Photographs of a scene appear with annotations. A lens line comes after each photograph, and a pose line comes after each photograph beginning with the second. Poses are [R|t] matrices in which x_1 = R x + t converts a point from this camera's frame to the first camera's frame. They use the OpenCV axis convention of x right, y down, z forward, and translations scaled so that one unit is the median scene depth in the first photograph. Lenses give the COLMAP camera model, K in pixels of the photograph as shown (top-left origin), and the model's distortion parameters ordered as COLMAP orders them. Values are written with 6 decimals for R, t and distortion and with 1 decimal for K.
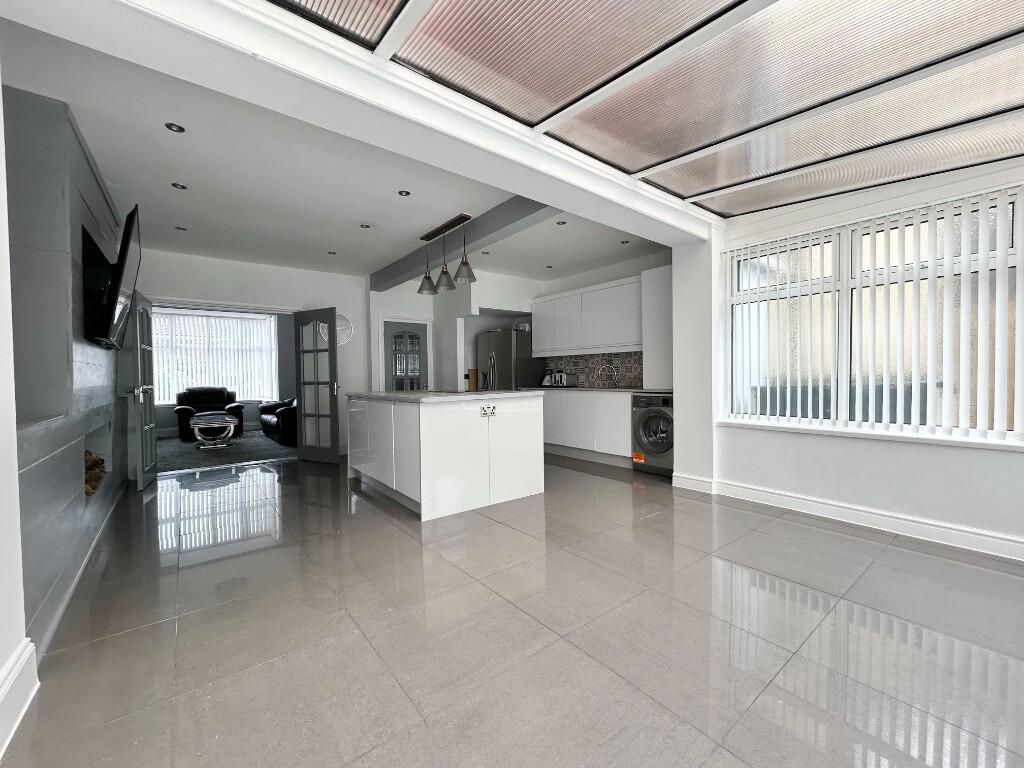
lens RADIAL K [[413.4, 0, 505.7], [0, 413.4, 387.3], [0, 0, 1]] dist [-0.004302, 0.002107]
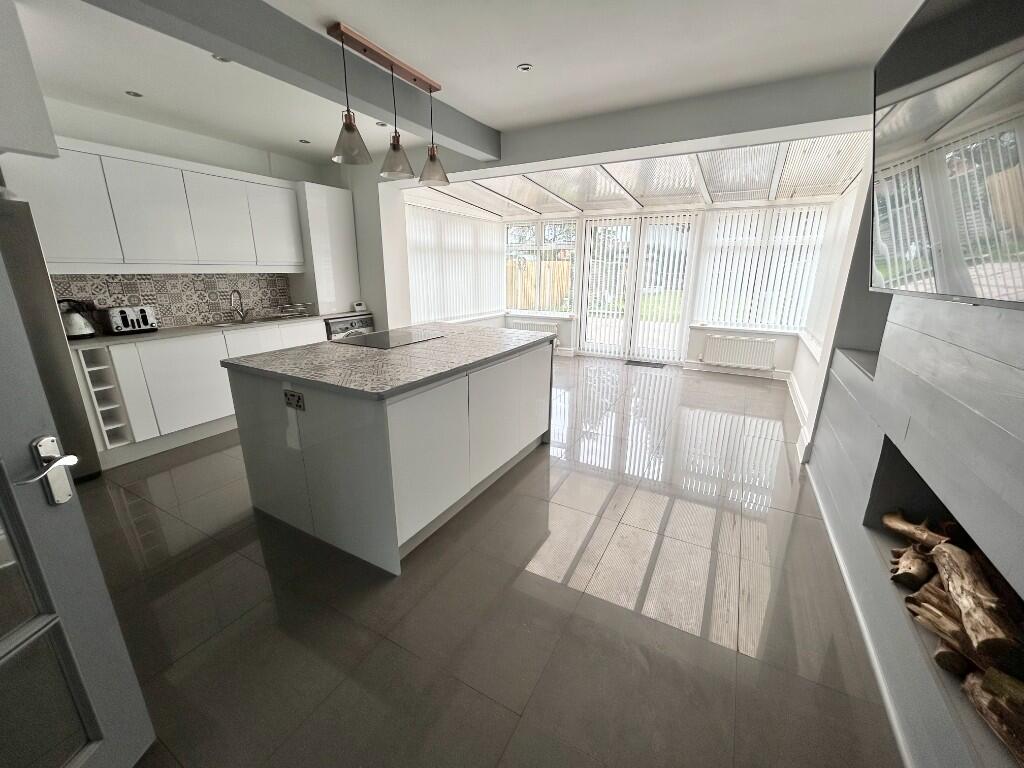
lens RADIAL K [[413.4, 0, 509.2], [0, 413.4, 380.7], [0, 0, 1]] dist [-0.004302, 0.002107]
pose [[-0.371023, -0.239376, 0.897241, -0.752648], [0.023169, 0.963518, 0.266639, -0.096943], [-0.928334, 0.119718, -0.351942, 0.971740]]
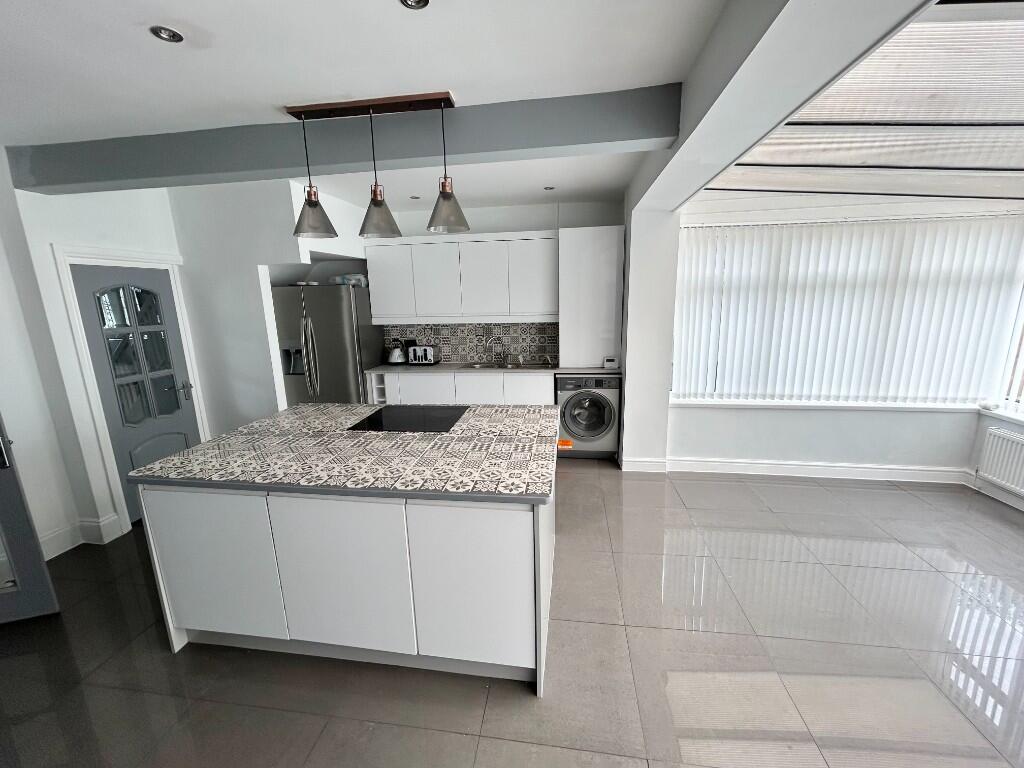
lens RADIAL K [[413.4, 0, 508.6], [0, 413.4, 384.7], [0, 0, 1]] dist [-0.004302, 0.002107]
pose [[0.724788, -0.150271, 0.672384, -0.360909], [0.034937, 0.982685, 0.181960, -0.128081], [-0.688085, -0.108392, 0.717489, 0.443634]]
